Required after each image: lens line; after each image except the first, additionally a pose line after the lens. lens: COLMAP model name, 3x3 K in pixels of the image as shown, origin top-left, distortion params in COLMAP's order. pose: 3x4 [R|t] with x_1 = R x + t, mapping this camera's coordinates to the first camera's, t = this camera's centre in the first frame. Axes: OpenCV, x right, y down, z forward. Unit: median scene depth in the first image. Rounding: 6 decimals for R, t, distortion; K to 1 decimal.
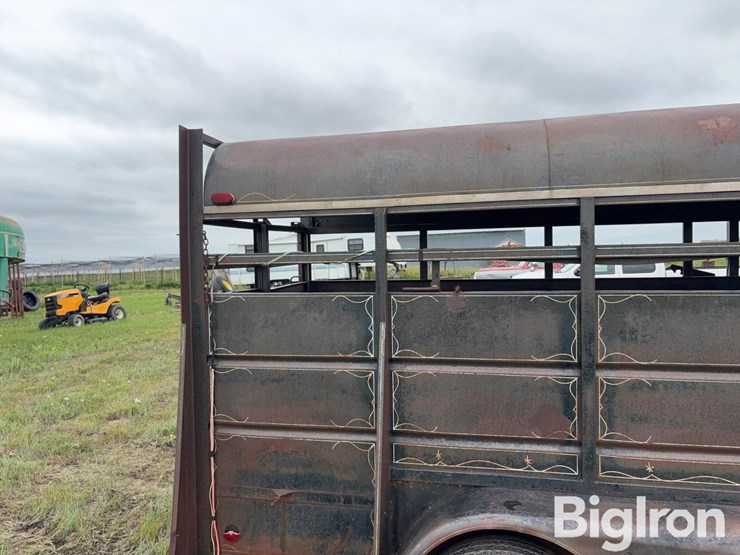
lens RADIAL K [[571.9, 0, 367.3], [0, 571.9, 275.0], [0, 0, 1]] dist [0.052342, -0.052939]
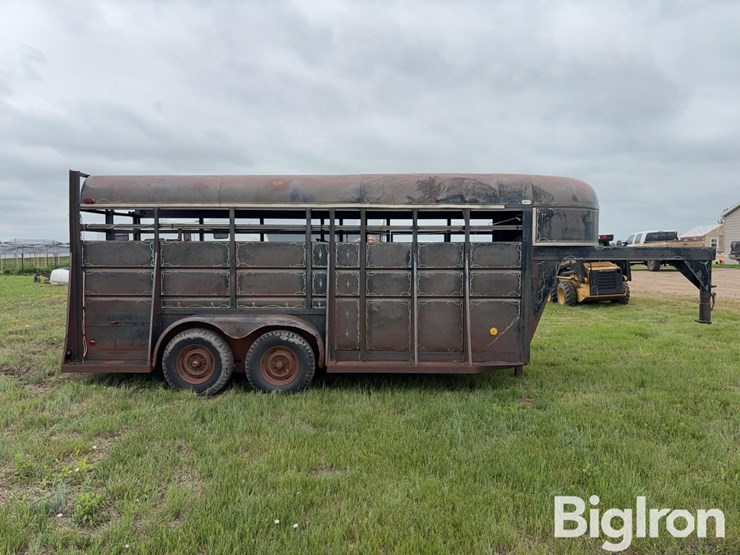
lens RADIAL K [[571.9, 0, 371.6], [0, 571.9, 275.8], [0, 0, 1]] dist [0.052342, -0.052939]
pose [[0.978846, 0.012432, 0.204221, 0.419355], [-0.014764, 0.999842, 0.009899, 0.140441], [-0.204066, -0.012704, 0.978875, -1.626051]]
